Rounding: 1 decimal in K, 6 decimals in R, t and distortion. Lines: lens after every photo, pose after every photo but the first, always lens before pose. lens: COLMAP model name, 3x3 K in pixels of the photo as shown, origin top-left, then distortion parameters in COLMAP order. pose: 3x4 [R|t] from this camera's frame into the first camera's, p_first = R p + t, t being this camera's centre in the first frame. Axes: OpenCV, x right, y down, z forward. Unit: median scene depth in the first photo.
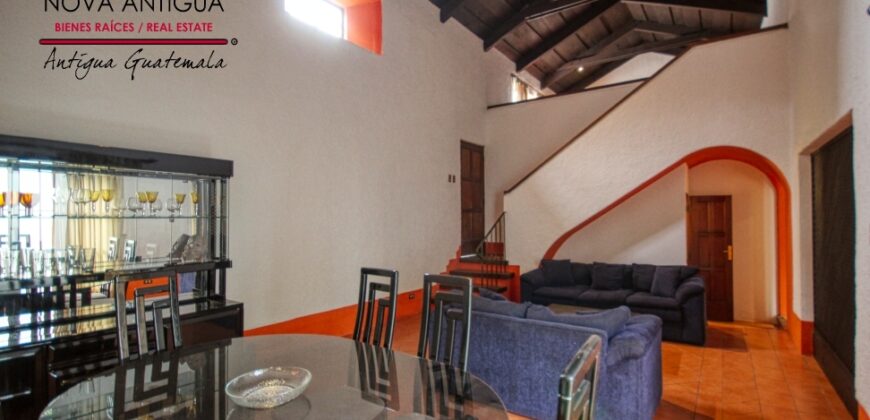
lens RADIAL K [[404.6, 0, 435.0], [0, 404.6, 210.0], [0, 0, 1]] dist [-0.000253, -0.000017]
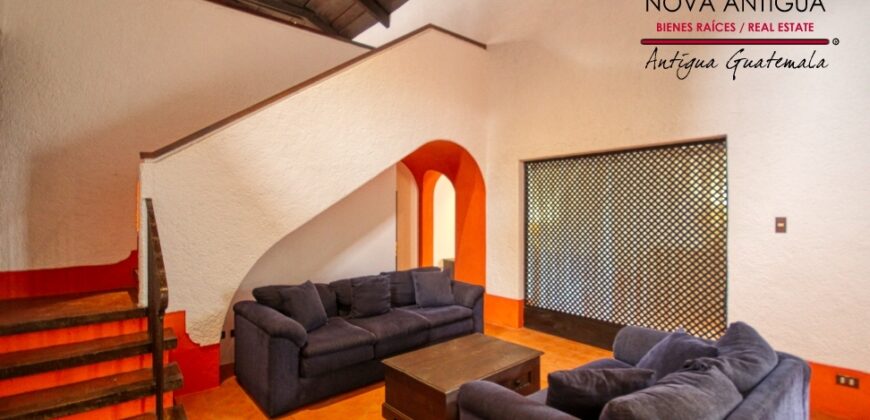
lens RADIAL K [[404.6, 0, 435.0], [0, 404.6, 210.0], [0, 0, 1]] dist [-0.000253, -0.000017]
pose [[0.240993, 0.014507, 0.970419, -0.226093], [-0.017614, 0.999789, -0.010571, 0.019888], [-0.970367, -0.014545, 0.241197, 0.698430]]
